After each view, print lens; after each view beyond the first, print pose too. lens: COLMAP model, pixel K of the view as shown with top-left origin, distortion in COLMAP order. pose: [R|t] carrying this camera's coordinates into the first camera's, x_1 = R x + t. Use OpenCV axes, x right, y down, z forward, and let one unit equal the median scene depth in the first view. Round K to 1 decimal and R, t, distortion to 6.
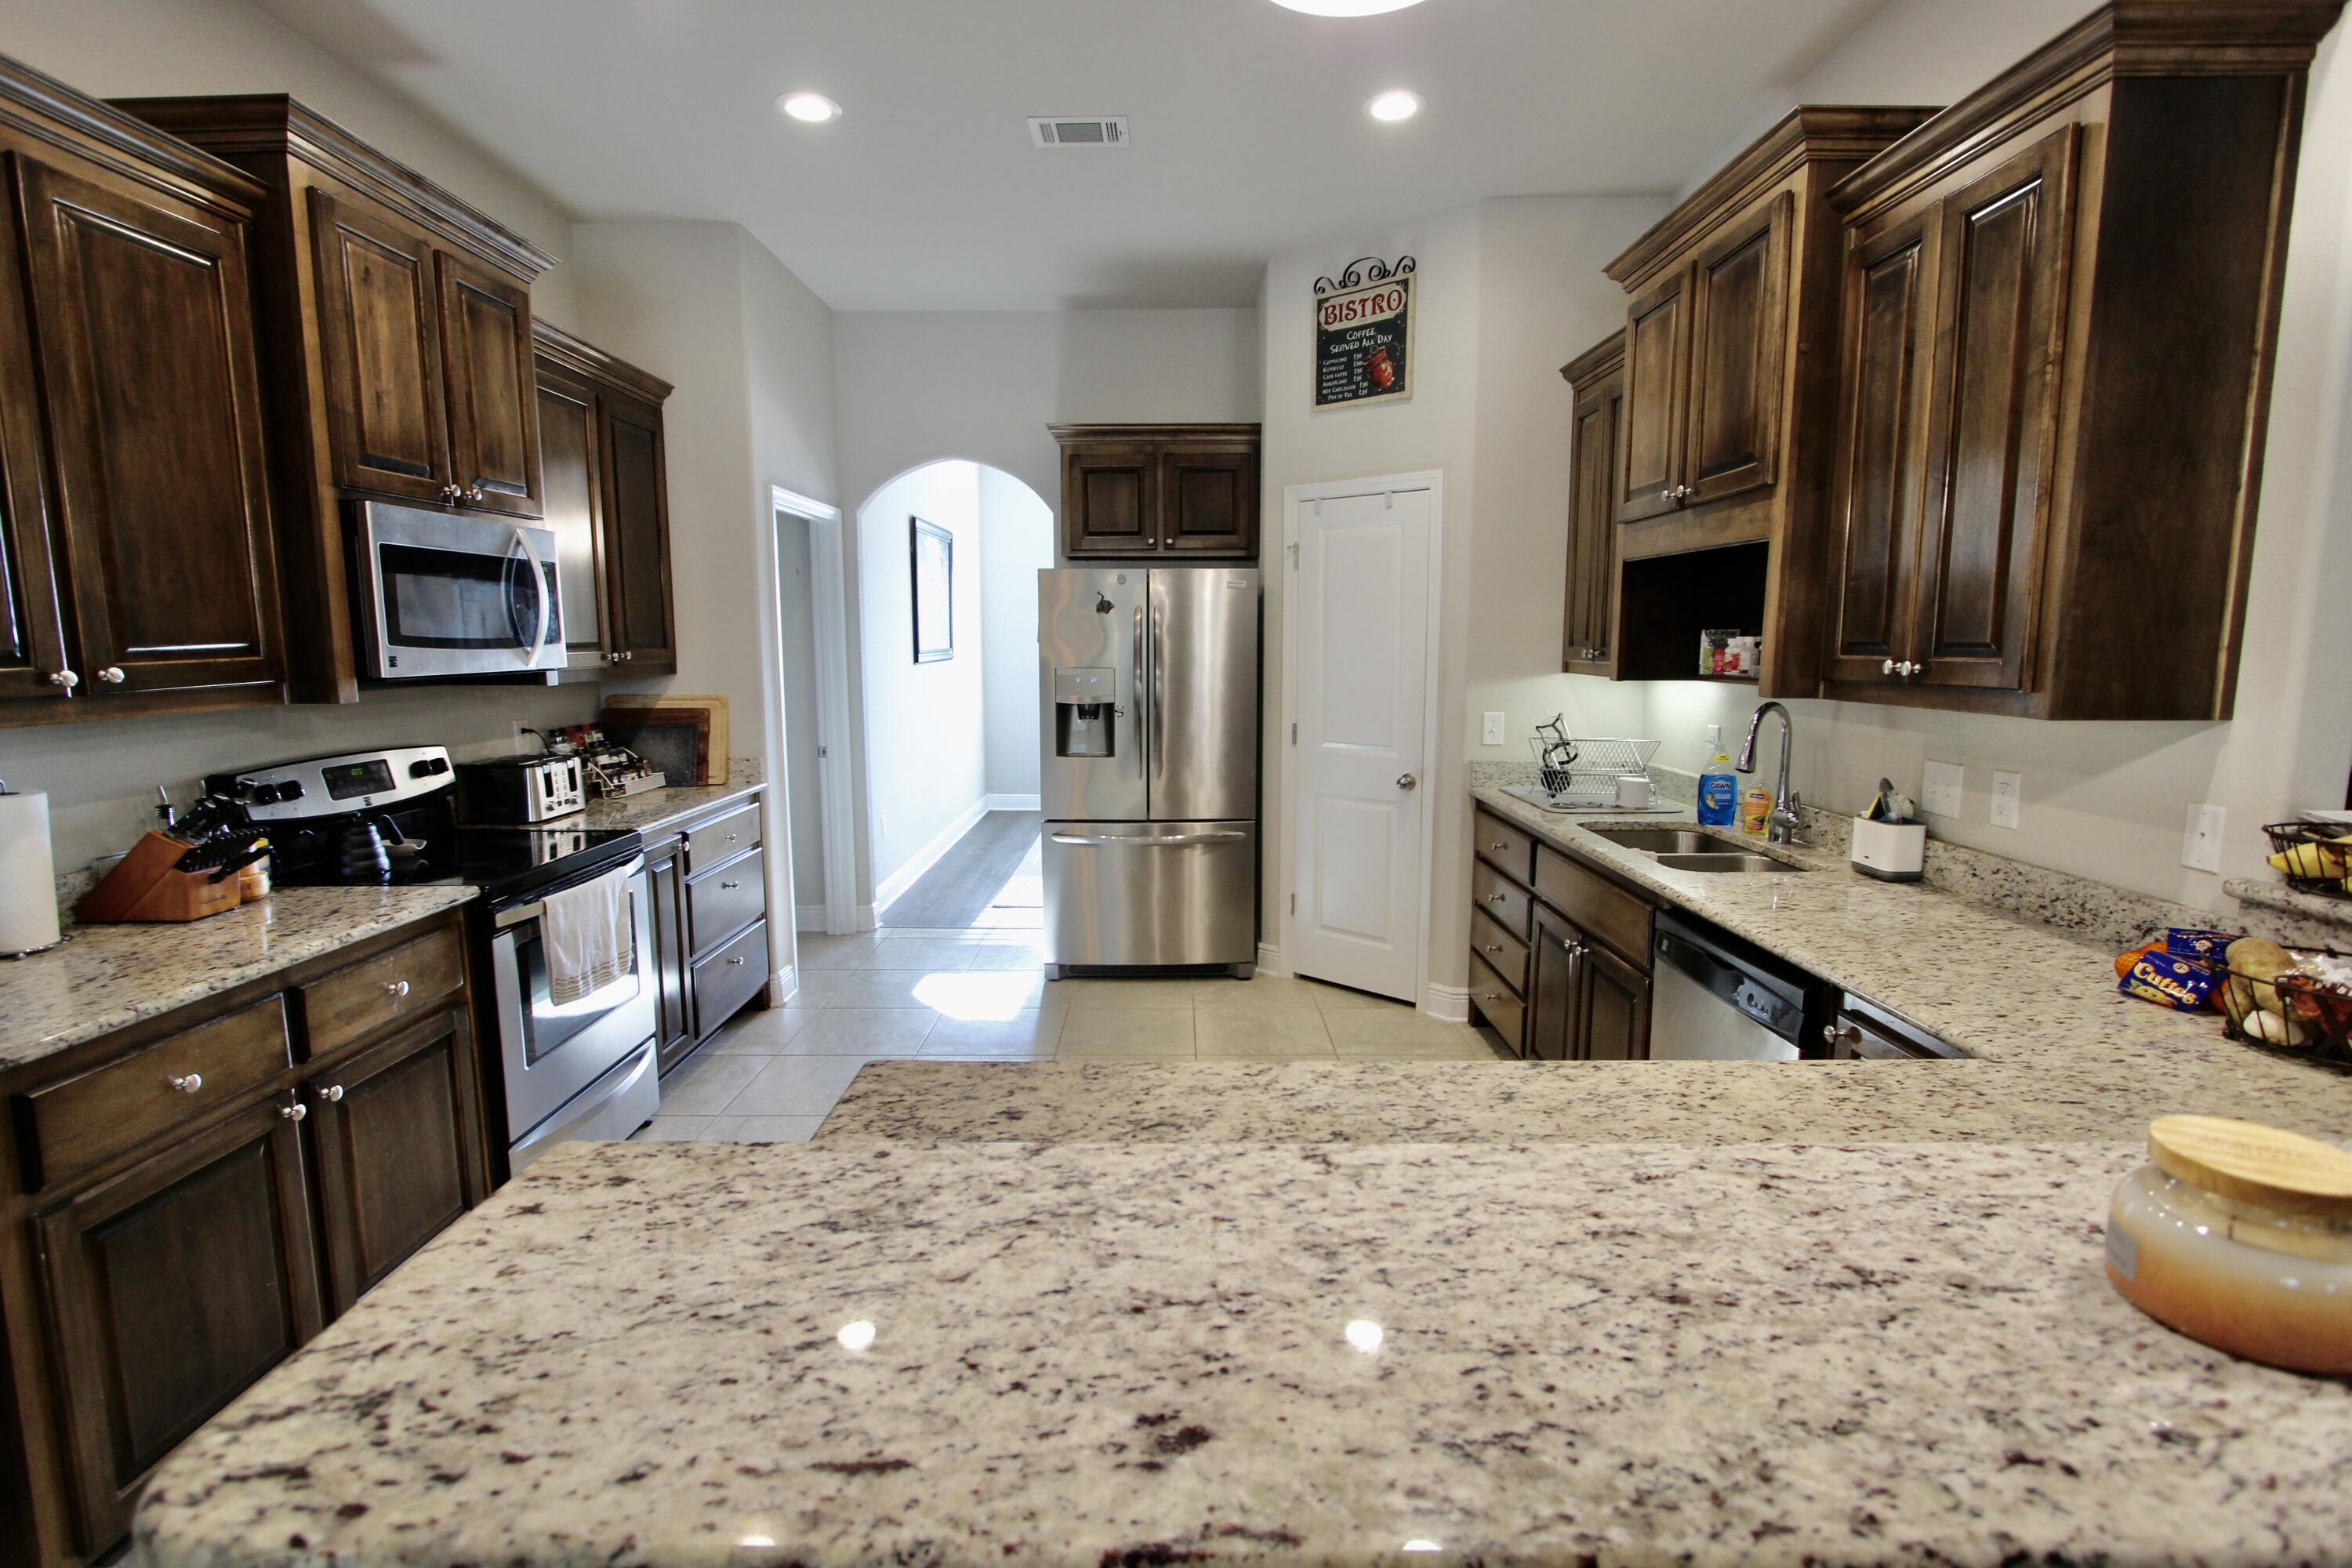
lens RADIAL K [[1086.3, 0, 1172.2], [0, 1086.3, 781.7], [0, 0, 1]] dist [-0.018246, 0.003165]
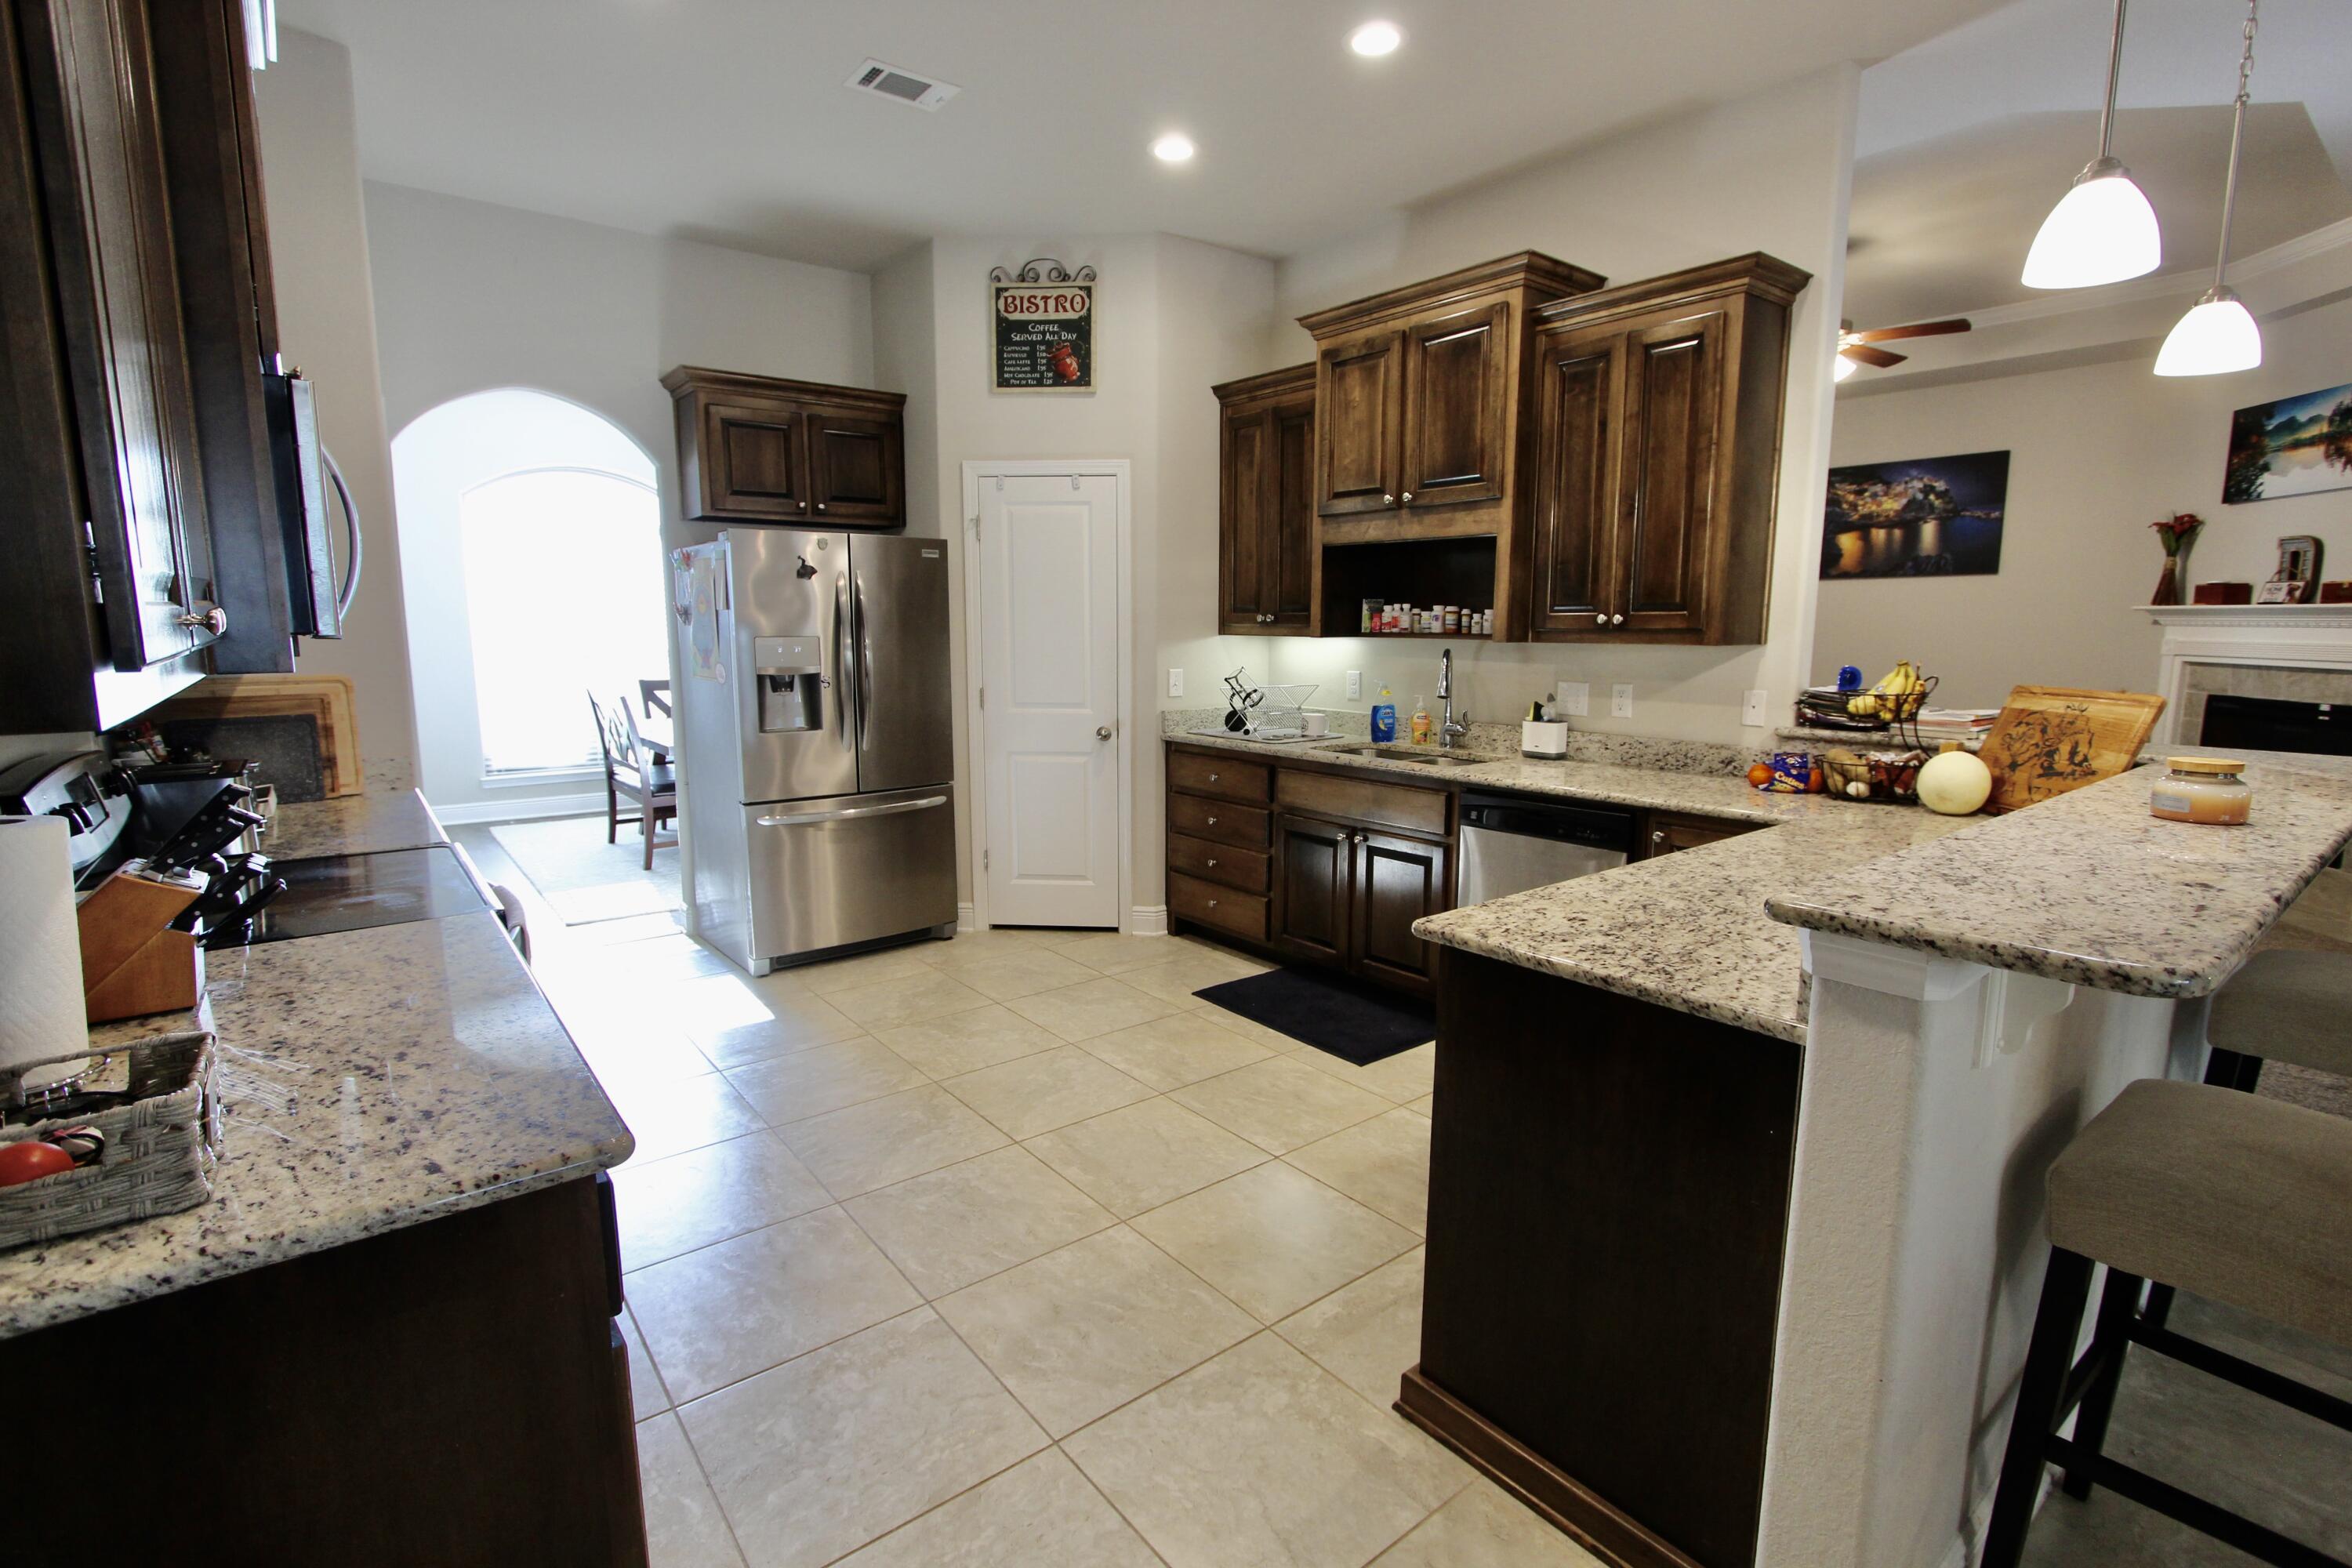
lens RADIAL K [[1086.3, 0, 1170.9], [0, 1086.3, 780.7], [0, 0, 1]] dist [-0.018246, 0.003165]
pose [[0.783690, -0.089006, 0.614742, -0.599549], [0.080577, 0.995885, 0.041468, 0.010708], [-0.615903, 0.017036, 0.787637, 0.089004]]
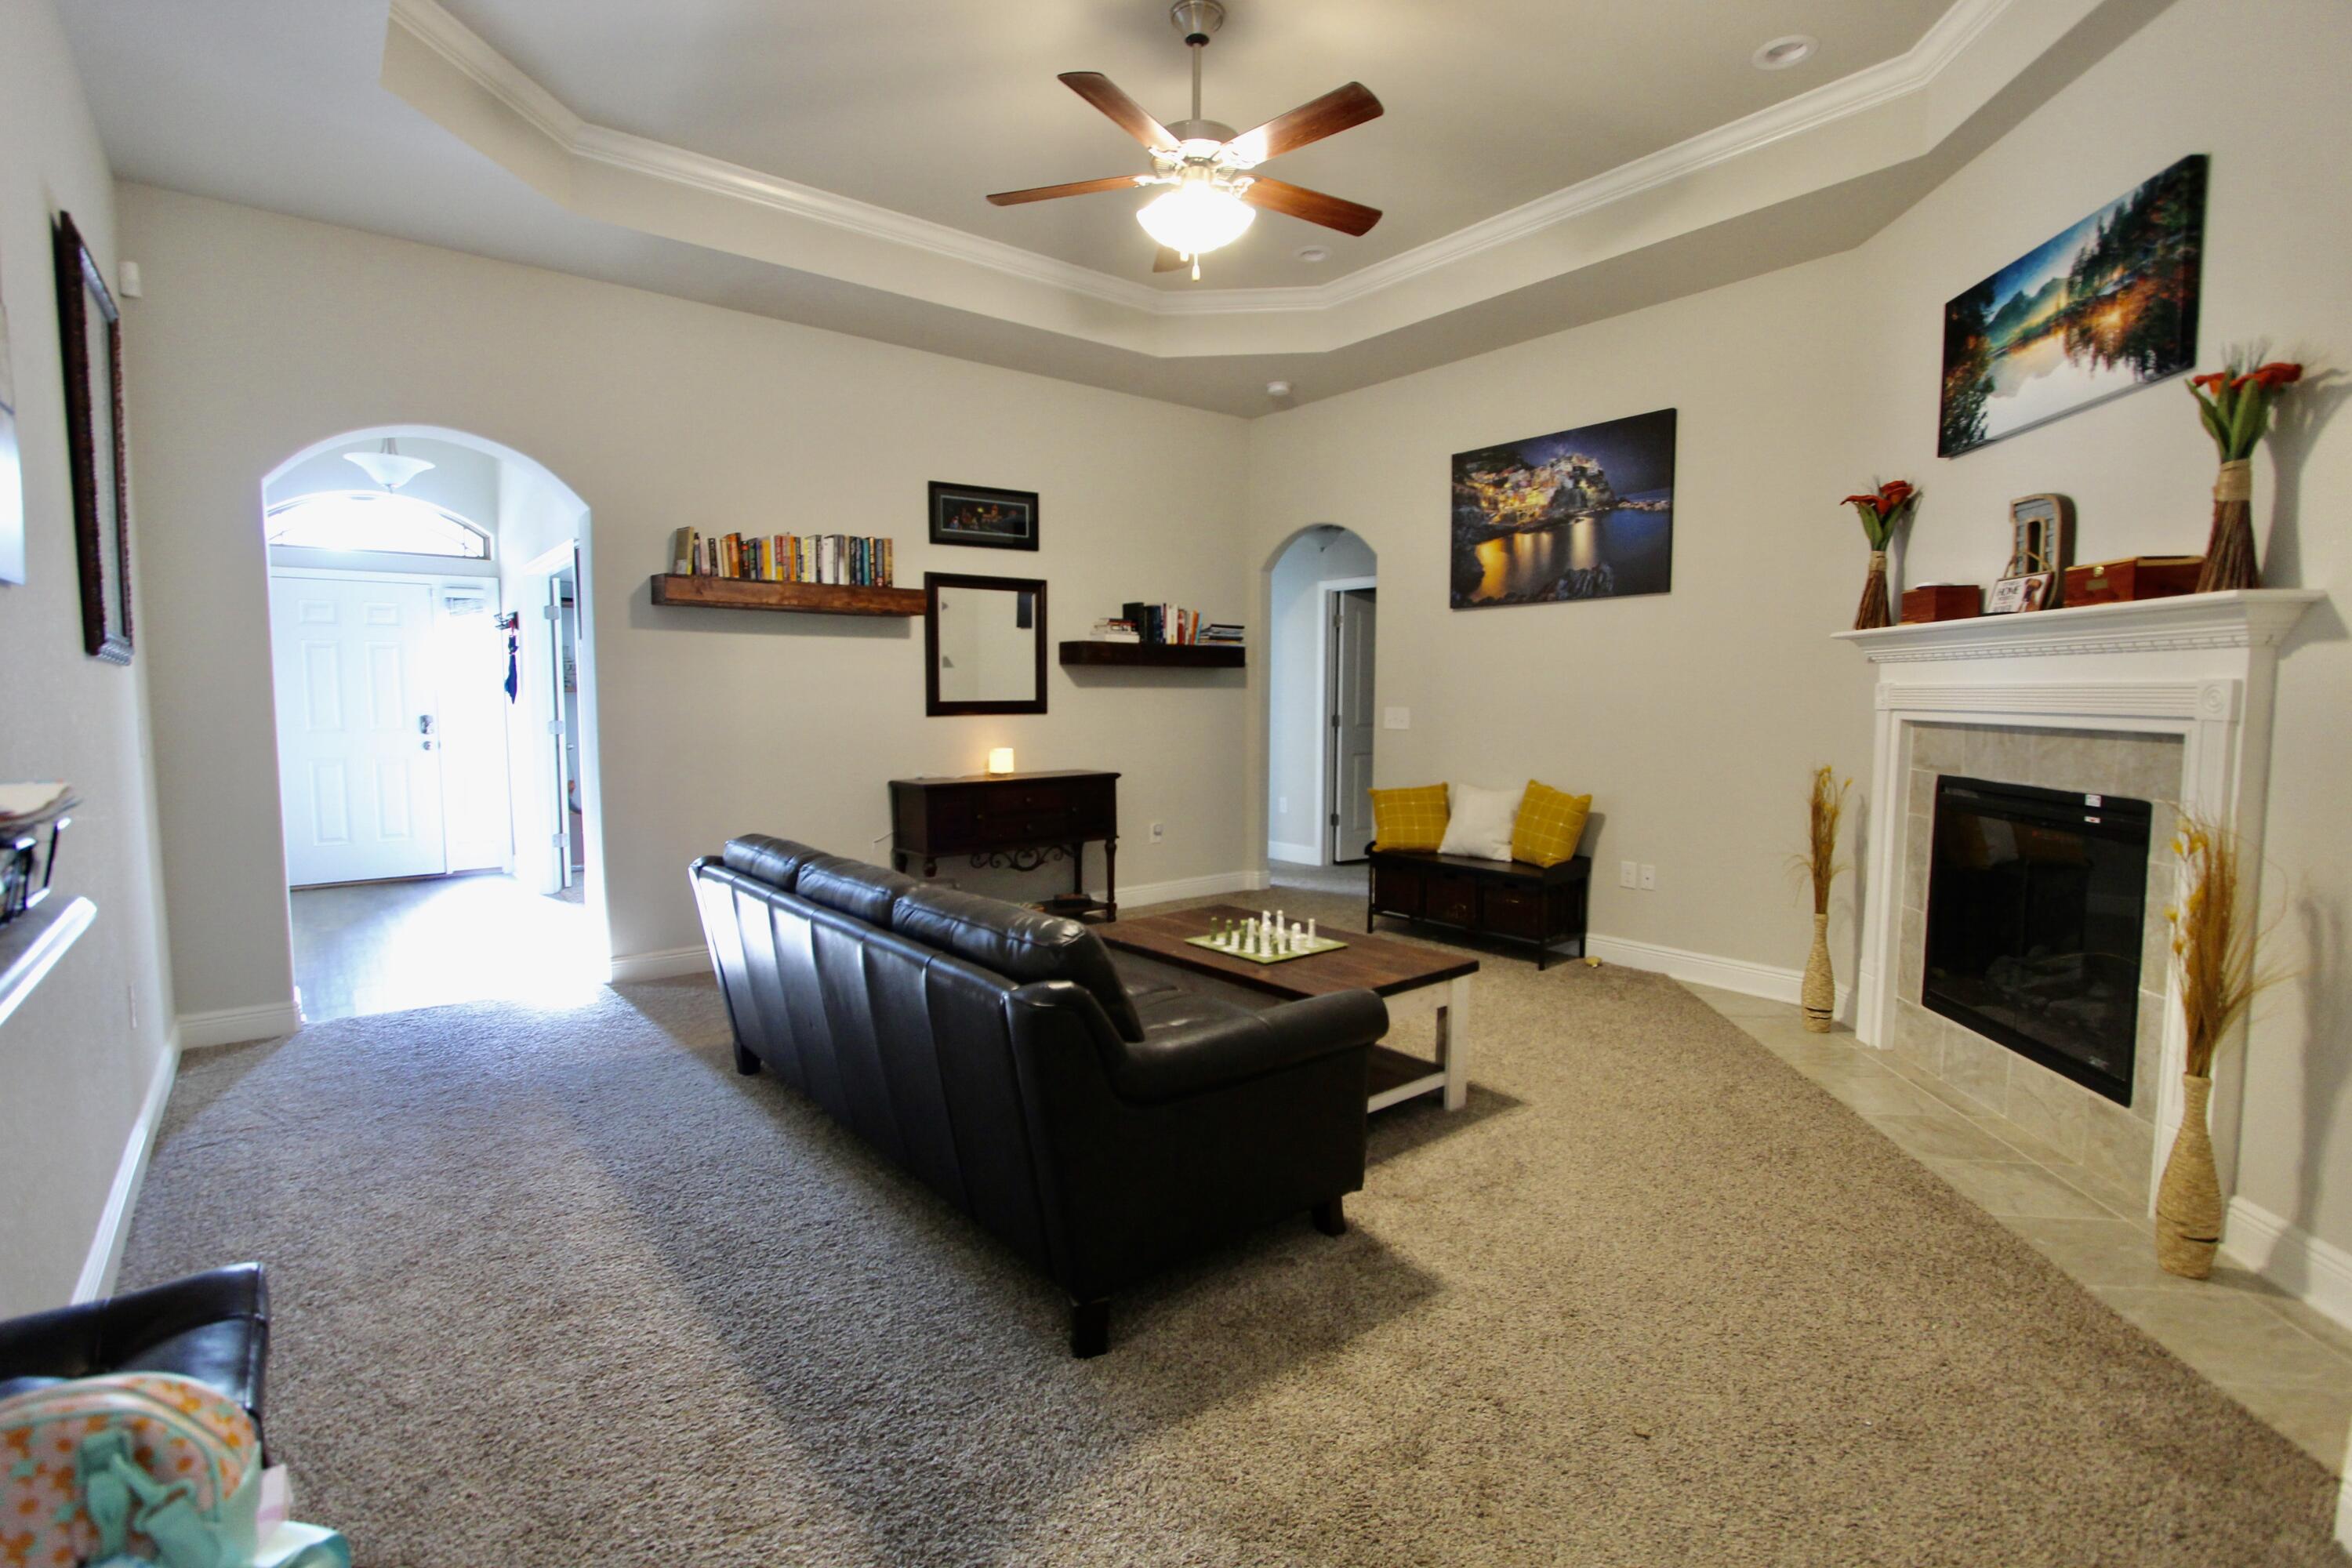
lens RADIAL K [[1086.3, 0, 1162.5], [0, 1086.3, 786.9], [0, 0, 1]] dist [-0.018246, 0.003165]
pose [[0.782010, -0.054280, 0.620898, 0.729981], [0.084738, 0.996210, -0.019636, 0.052816], [-0.617479, 0.067969, 0.783645, 0.062349]]
